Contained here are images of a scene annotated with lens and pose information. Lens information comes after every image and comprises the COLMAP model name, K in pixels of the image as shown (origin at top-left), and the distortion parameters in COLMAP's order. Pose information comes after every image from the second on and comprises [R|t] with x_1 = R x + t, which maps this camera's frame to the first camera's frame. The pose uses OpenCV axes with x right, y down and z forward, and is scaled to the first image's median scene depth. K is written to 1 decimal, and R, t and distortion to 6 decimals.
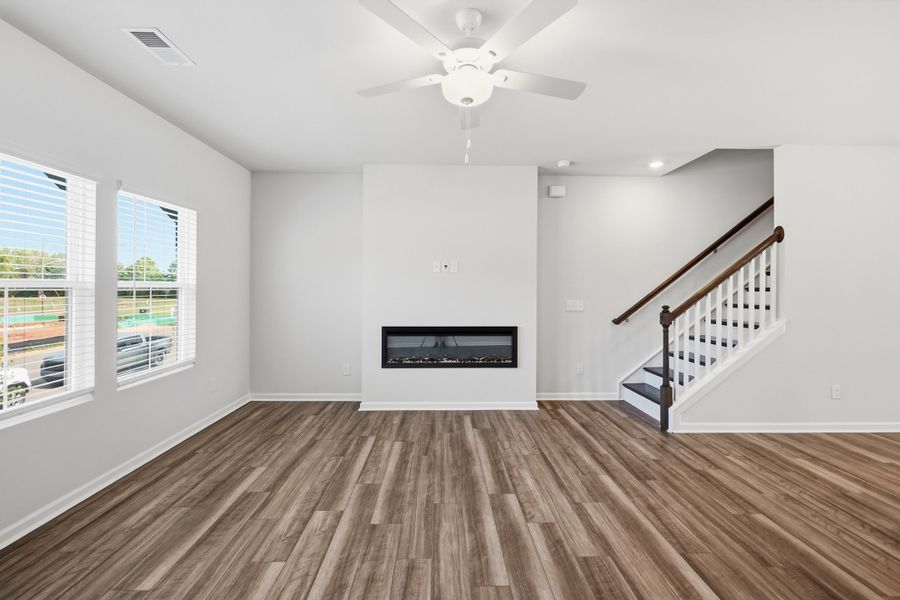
lens RADIAL K [[391.2, 0, 445.5], [0, 391.2, 289.1], [0, 0, 1]] dist [-0.003333, -0.000156]
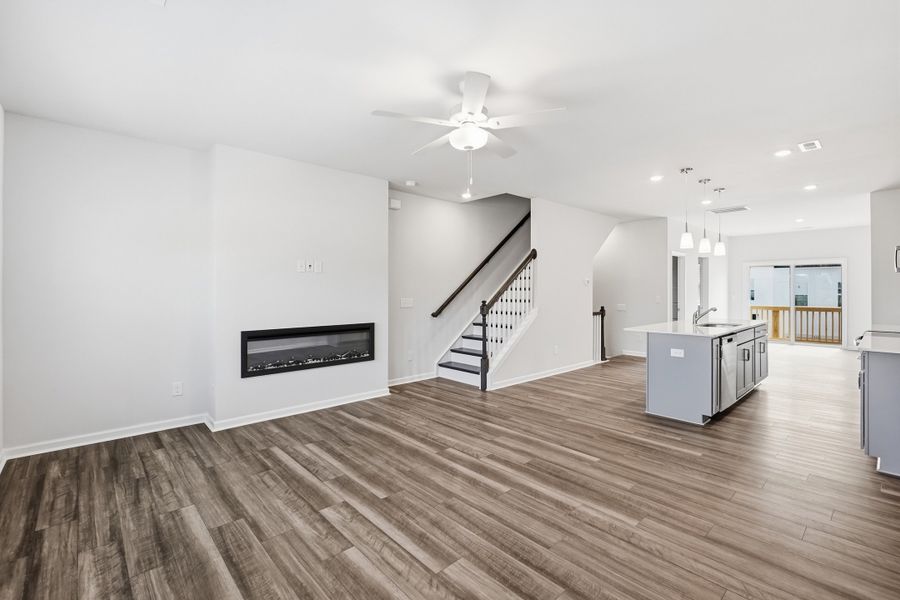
lens RADIAL K [[404.0, 0, 446.7], [0, 404.0, 291.0], [0, 0, 1]] dist [-0.000065, -0.000054]
pose [[0.752769, -0.004247, 0.658271, -0.539631], [0.000573, 0.999983, 0.005796, -0.001212], [-0.658284, -0.003986, 0.752759, 0.004992]]
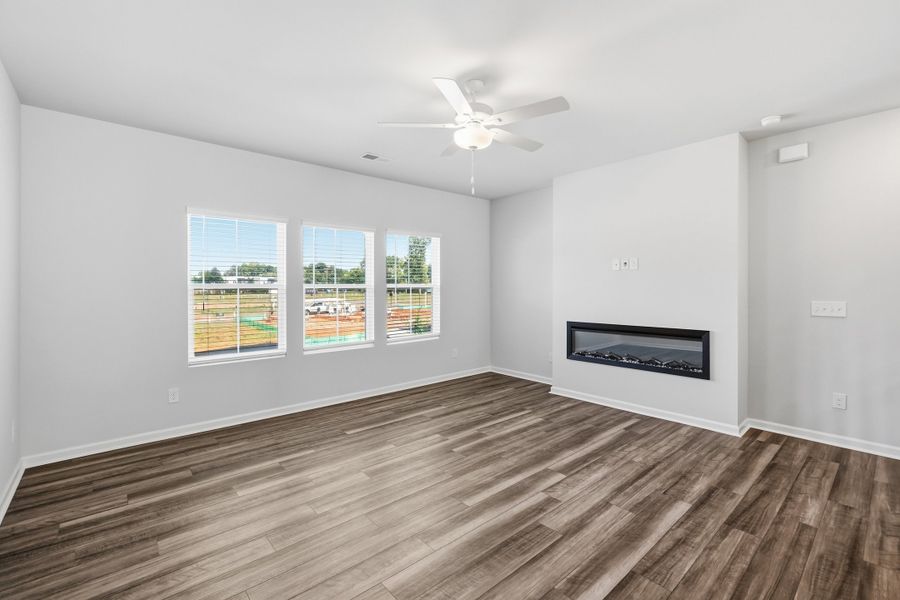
lens RADIAL K [[391.2, 0, 445.5], [0, 391.2, 289.1], [0, 0, 1]] dist [-0.003333, -0.000156]
pose [[0.640181, -0.001762, -0.768222, 0.606822], [0.006818, 0.999971, 0.003388, -0.001464], [0.768194, -0.007406, 0.640174, 0.037042]]
